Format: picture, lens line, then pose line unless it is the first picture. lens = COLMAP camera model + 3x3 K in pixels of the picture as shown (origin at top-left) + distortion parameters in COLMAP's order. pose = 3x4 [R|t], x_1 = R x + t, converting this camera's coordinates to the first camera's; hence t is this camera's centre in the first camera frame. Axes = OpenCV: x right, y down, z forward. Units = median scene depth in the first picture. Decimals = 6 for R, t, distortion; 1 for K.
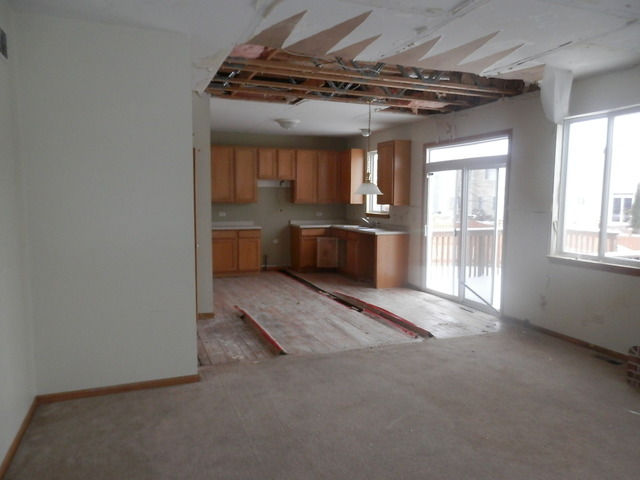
lens RADIAL K [[472.4, 0, 320.2], [0, 472.4, 241.3], [0, 0, 1]] dist [0.009309, 0.004096]
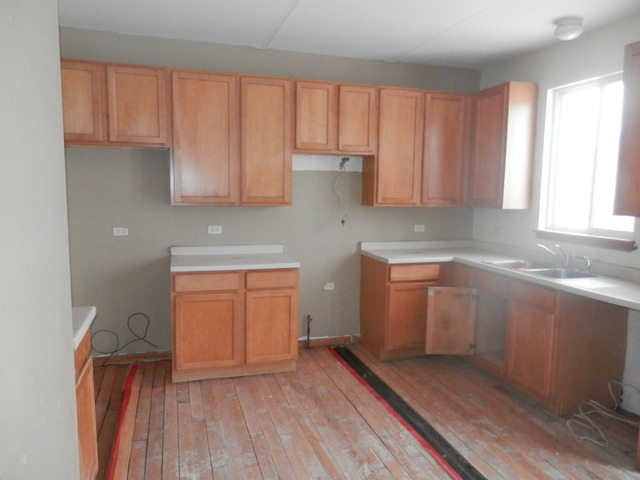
lens RADIAL K [[472.4, 0, 319.0], [0, 472.4, 239.8], [0, 0, 1]] dist [0.009309, 0.004096]
pose [[0.996749, 0.013584, -0.079415, -0.070819], [-0.012822, 0.999867, 0.010090, -0.053167], [0.079541, -0.009039, 0.996791, 0.550199]]
